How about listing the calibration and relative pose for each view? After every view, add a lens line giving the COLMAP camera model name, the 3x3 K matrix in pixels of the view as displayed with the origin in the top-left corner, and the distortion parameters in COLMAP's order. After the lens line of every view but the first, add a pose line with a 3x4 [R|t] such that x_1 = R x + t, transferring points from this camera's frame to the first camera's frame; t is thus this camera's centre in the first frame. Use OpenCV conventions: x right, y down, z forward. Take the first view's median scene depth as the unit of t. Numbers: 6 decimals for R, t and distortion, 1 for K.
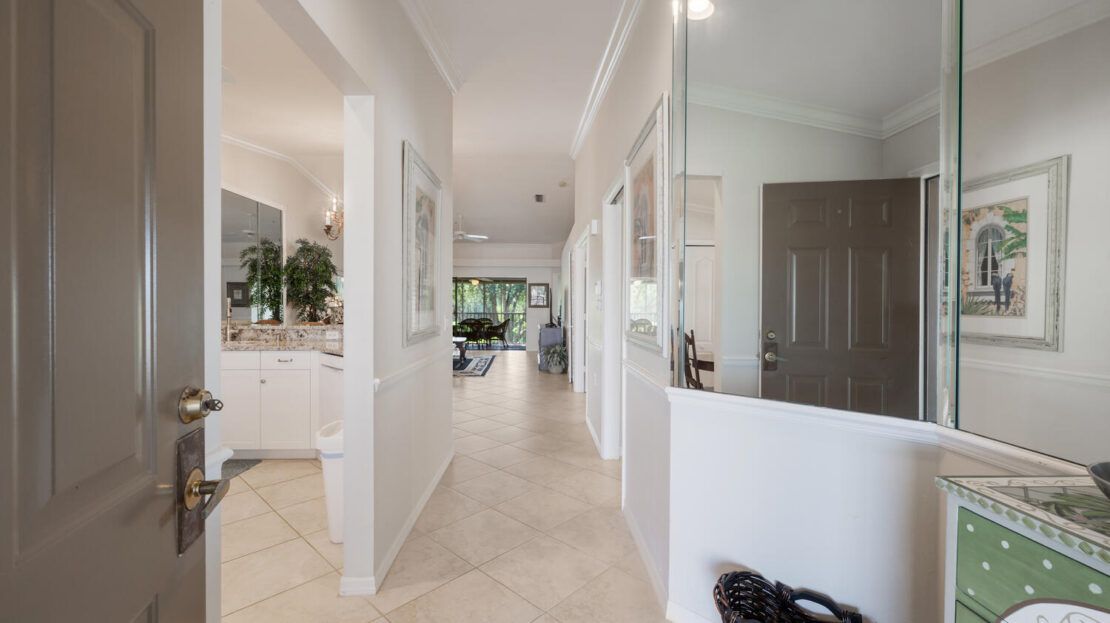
lens RADIAL K [[449.5, 0, 549.2], [0, 449.5, 313.7], [0, 0, 1]] dist [-0.000240, 0.000037]
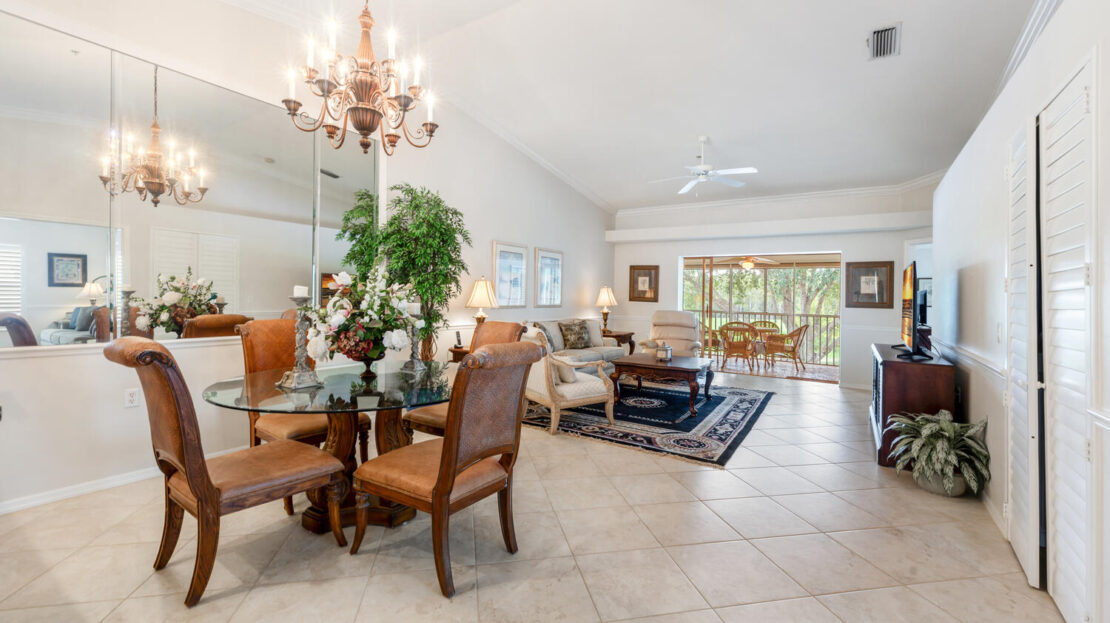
lens RADIAL K [[452.5, 0, 553.4], [0, 452.5, 293.7], [0, 0, 1]] dist [0.000224, 0.000026]
pose [[0.816549, 0.008137, -0.577219, -0.034841], [-0.027624, 0.999306, -0.024991, -0.009831], [0.576615, 0.036351, 0.816207, 0.624318]]
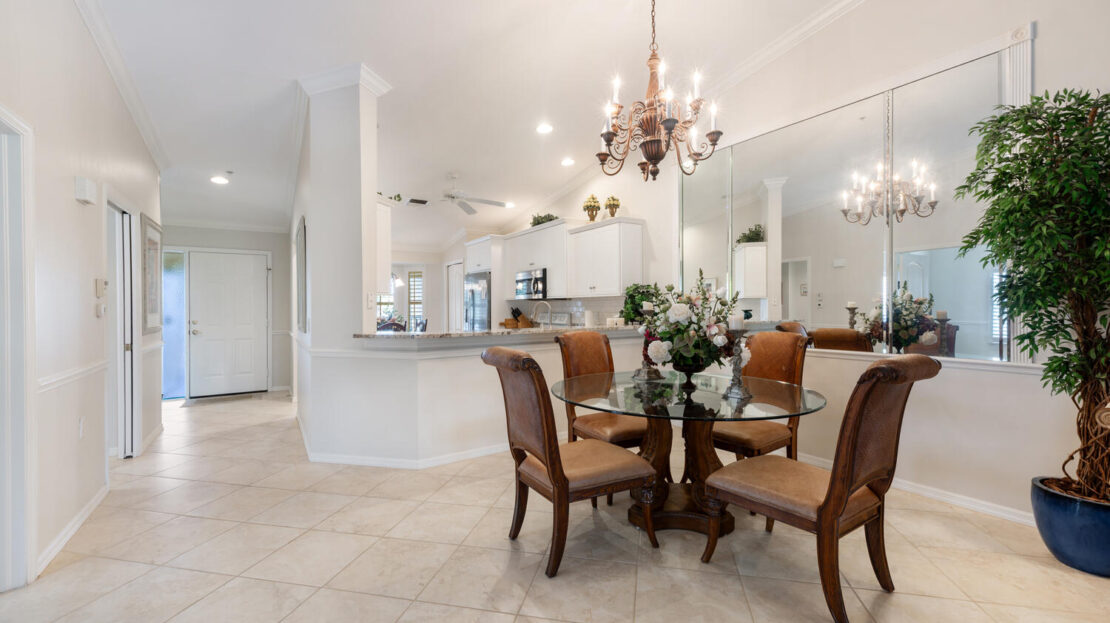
lens RADIAL K [[452.9, 0, 554.7], [0, 452.9, 304.7], [0, 0, 1]] dist [-0.001949, -0.000155]
pose [[-0.854366, -0.001615, -0.519670, -0.081747], [-0.005274, 0.999971, 0.005562, -0.018434], [0.519645, 0.007492, -0.854349, 1.110510]]
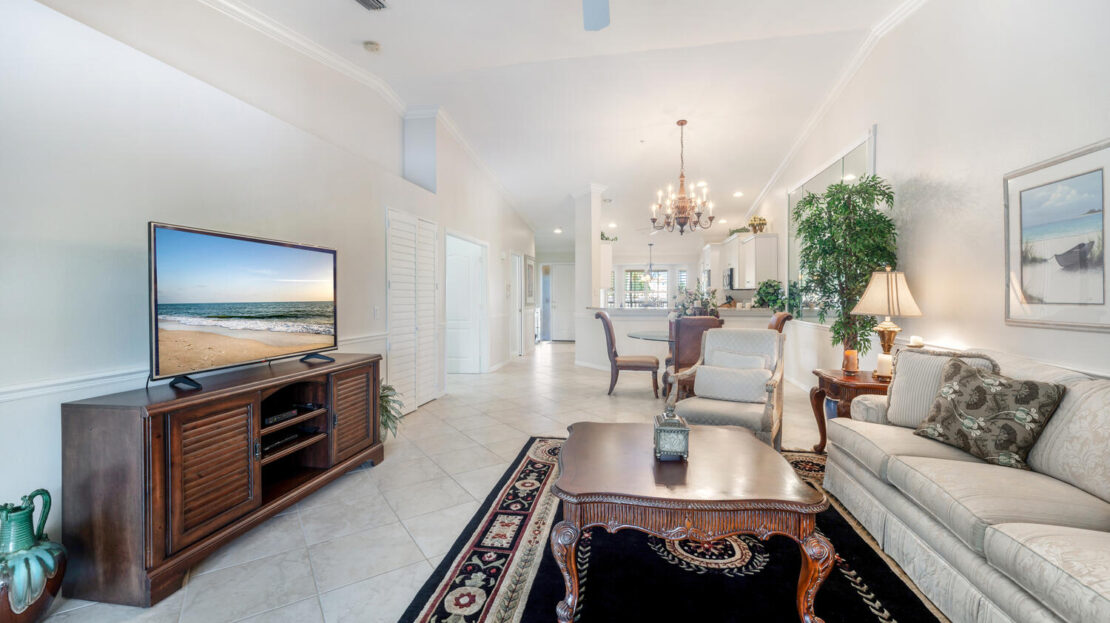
lens RADIAL K [[457.0, 0, 556.7], [0, 457.0, 302.3], [0, 0, 1]] dist [0.001563, 0.000624]
pose [[-0.977127, -0.008048, 0.212506, -0.314111], [-0.000858, 0.999425, 0.033905, -0.031737], [-0.212657, 0.032947, -0.976571, 1.670203]]
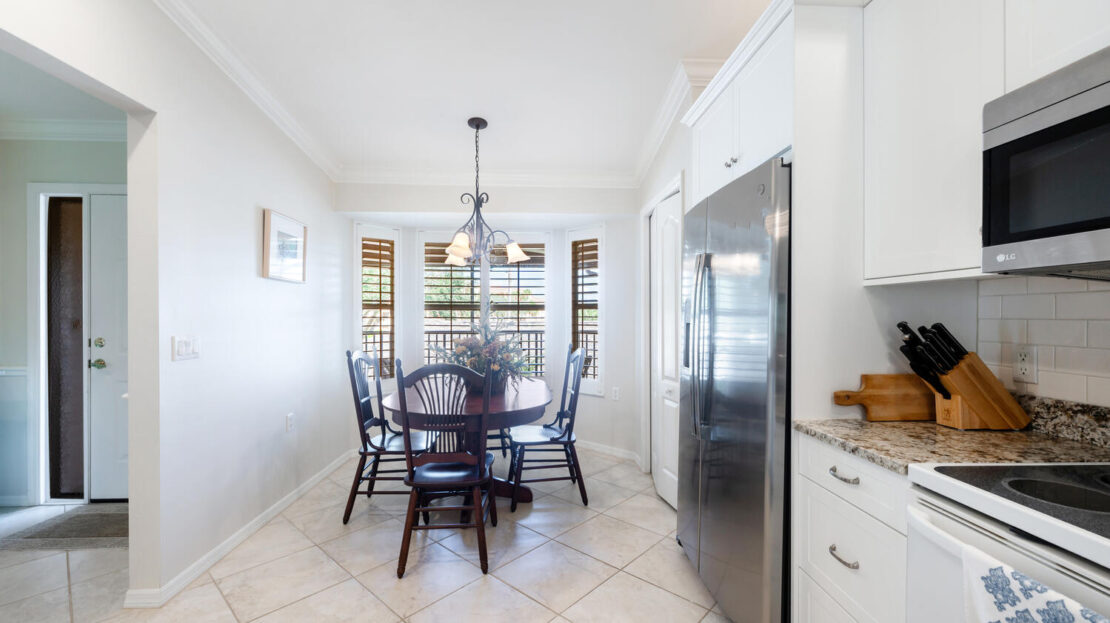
lens RADIAL K [[449.5, 0, 549.2], [0, 449.5, 313.7], [0, 0, 1]] dist [-0.000240, 0.000037]
pose [[-0.999885, -0.009771, -0.011640, -0.355073], [-0.009913, 0.999876, 0.012265, -0.011370], [0.011518, 0.012379, -0.999857, 0.414234]]
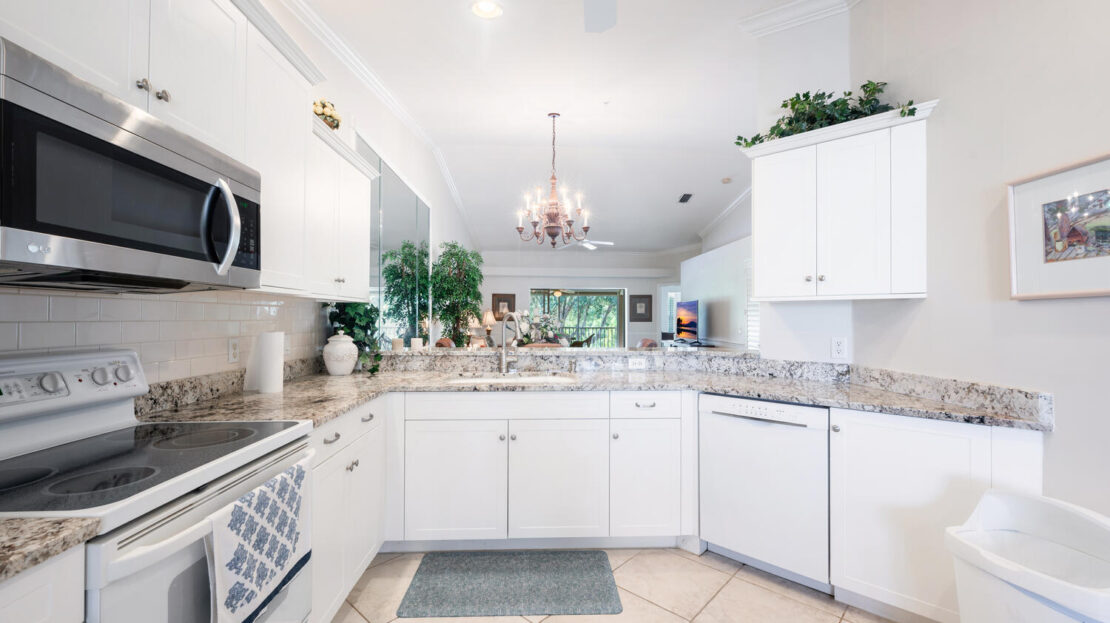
lens RADIAL K [[449.5, 0, 549.2], [0, 449.5, 313.7], [0, 0, 1]] dist [-0.000240, 0.000037]
pose [[0.999995, -0.002606, -0.001802, -0.363261], [0.002557, 0.999632, -0.027010, -0.008014], [0.001871, 0.027005, 0.999634, 0.155809]]
